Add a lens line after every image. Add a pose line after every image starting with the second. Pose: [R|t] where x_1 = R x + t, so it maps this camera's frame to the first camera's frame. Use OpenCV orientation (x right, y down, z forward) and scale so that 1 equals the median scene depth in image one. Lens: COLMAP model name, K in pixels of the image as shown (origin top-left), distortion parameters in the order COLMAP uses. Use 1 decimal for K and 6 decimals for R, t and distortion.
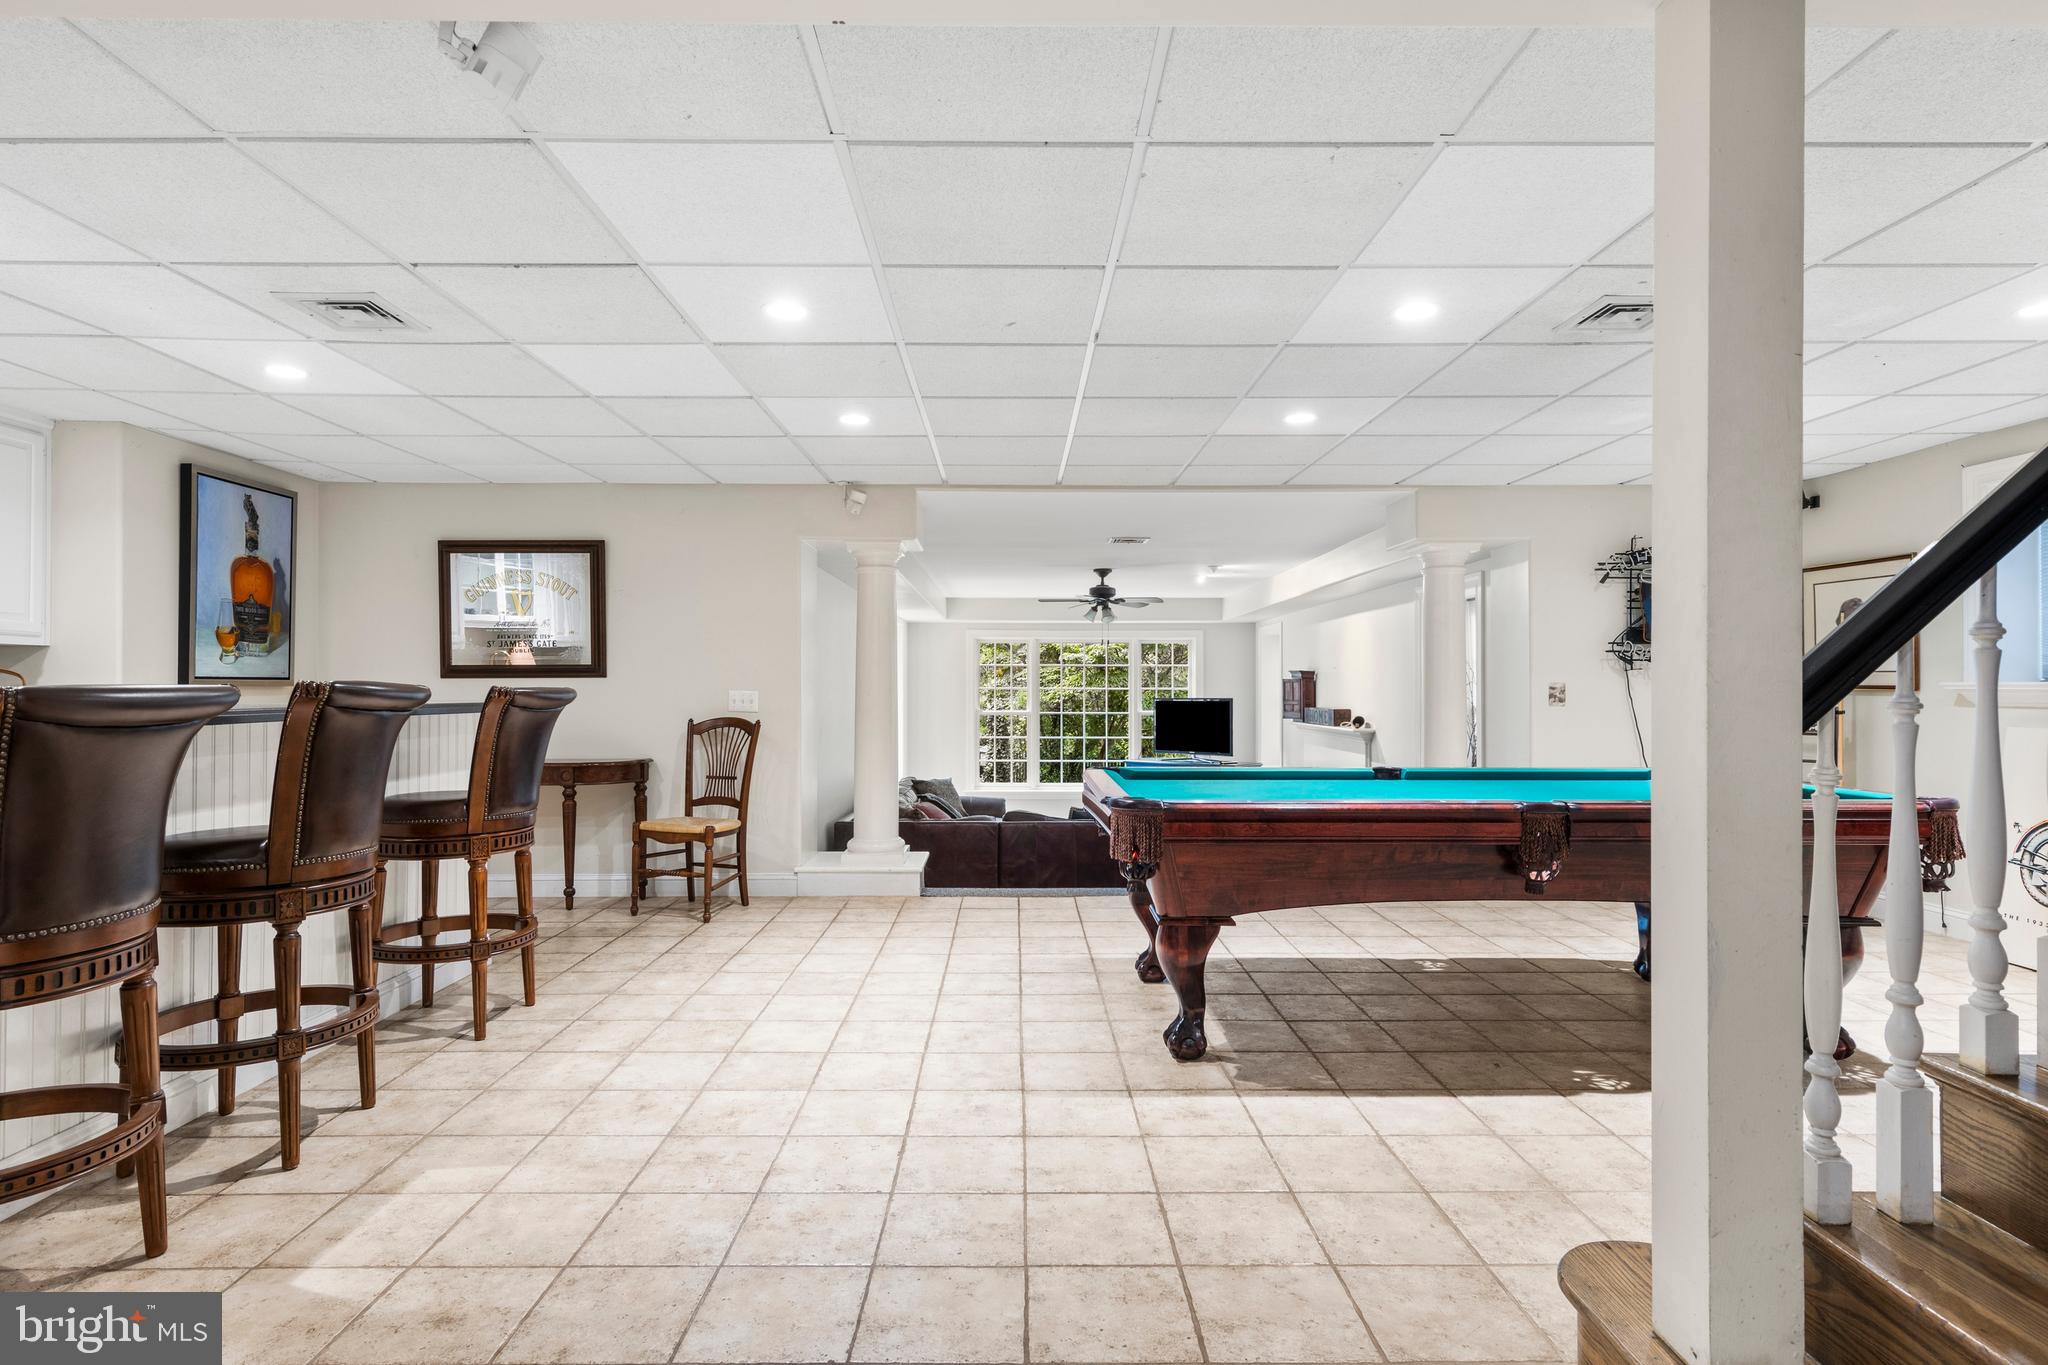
lens RADIAL K [[1044.1, 0, 1022.9], [0, 1044.1, 684.3], [0, 0, 1]] dist [0.005861, -0.001665]
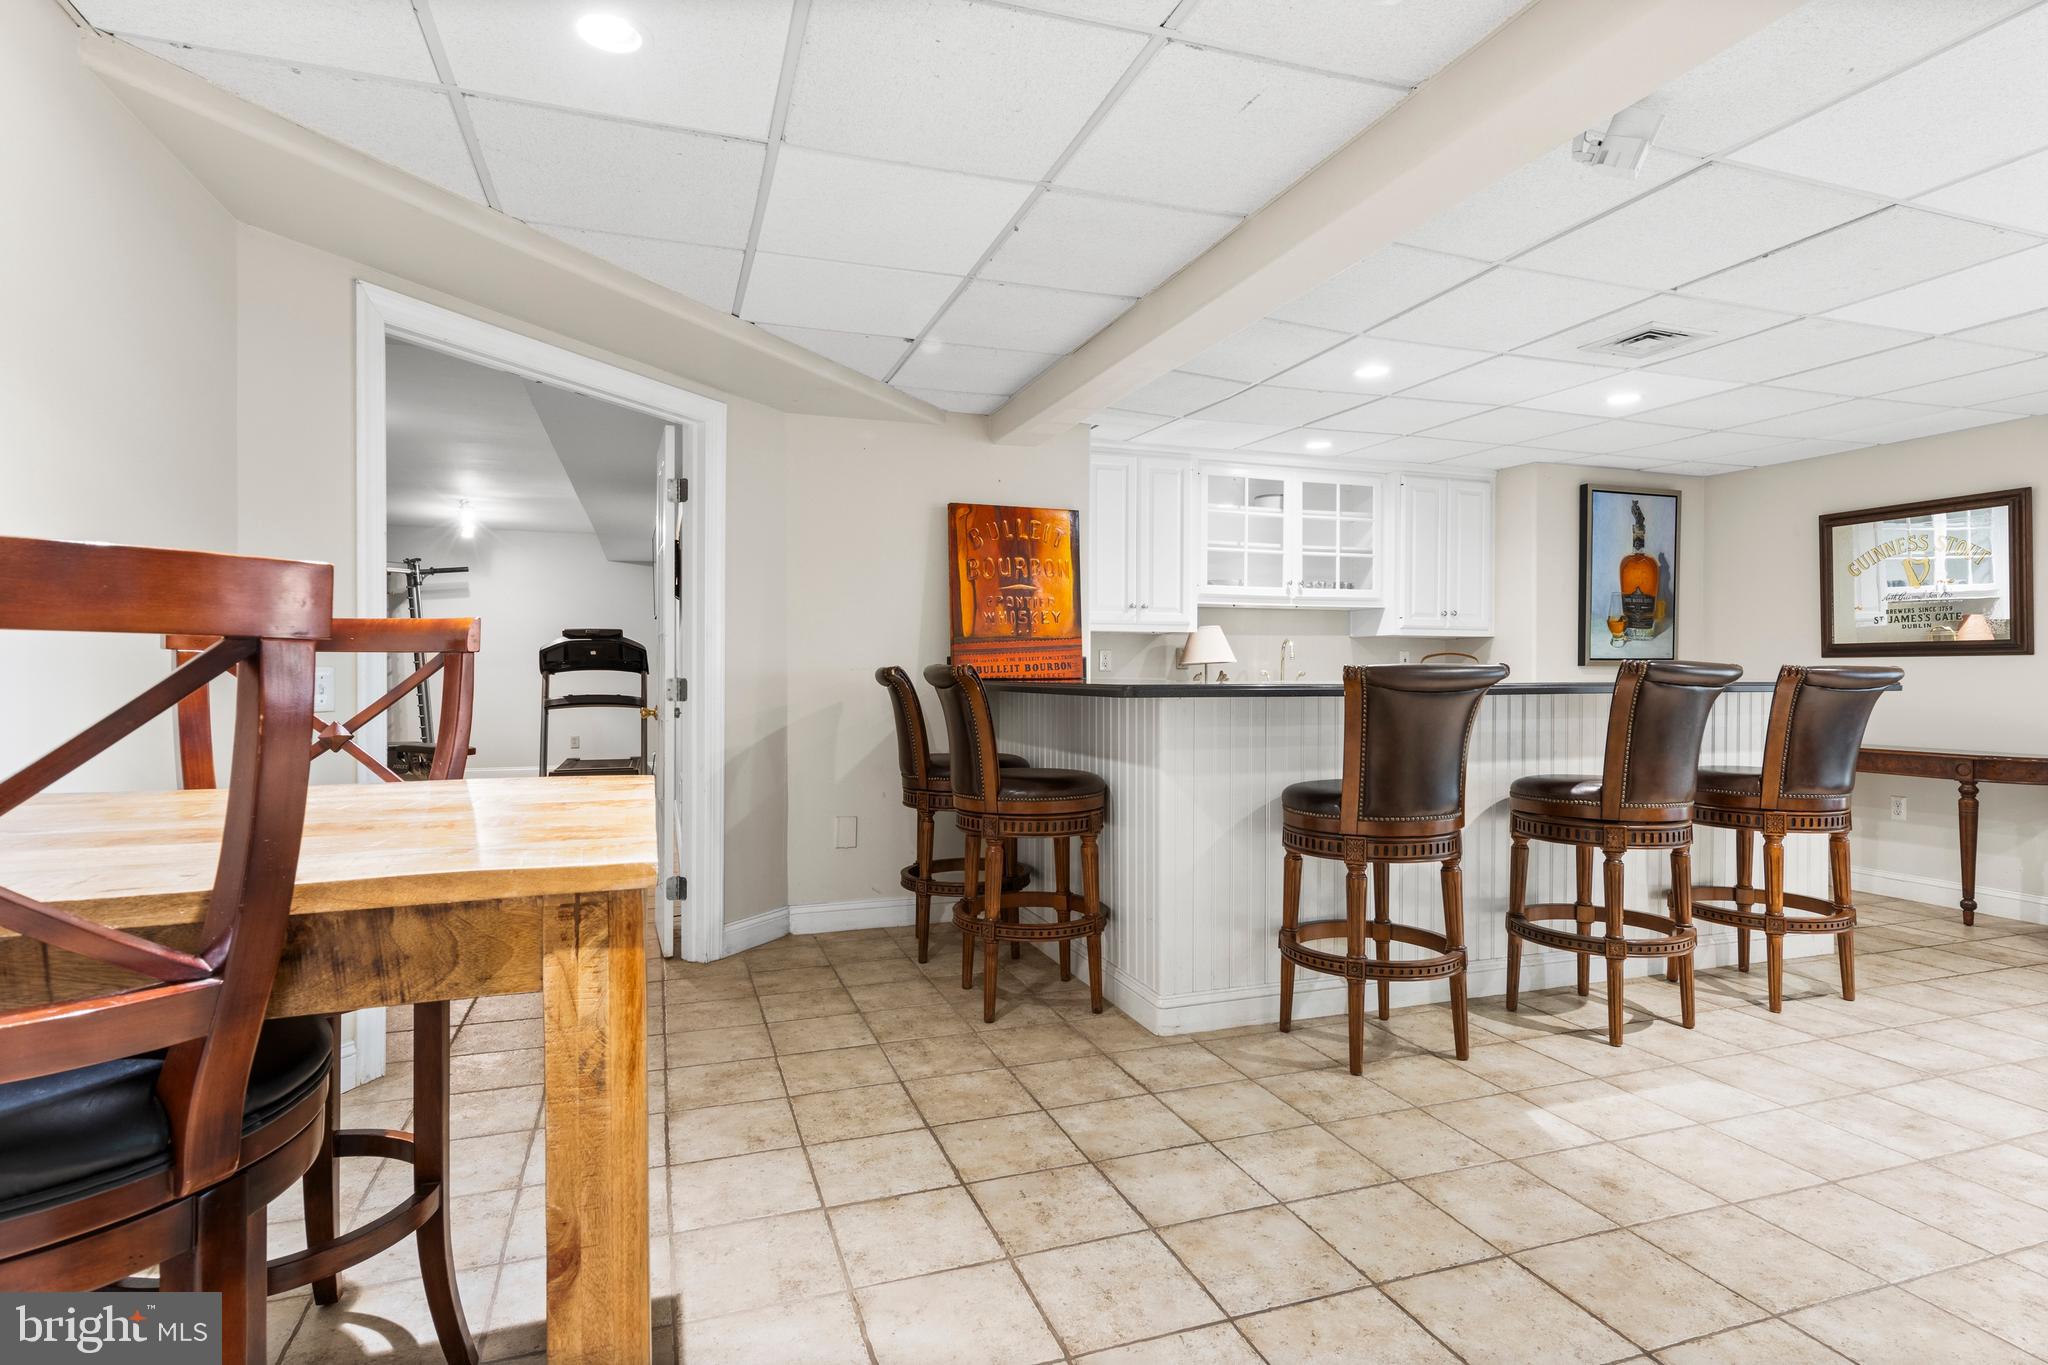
lens RADIAL K [[1044.1, 0, 1018.5], [0, 1044.1, 678.4], [0, 0, 1]] dist [0.005861, -0.001665]
pose [[0.316072, 0.008194, -0.948700, 0.208279], [0.003162, 0.999948, 0.009690, 0.002481], [0.948730, -0.006063, 0.316030, -0.018738]]
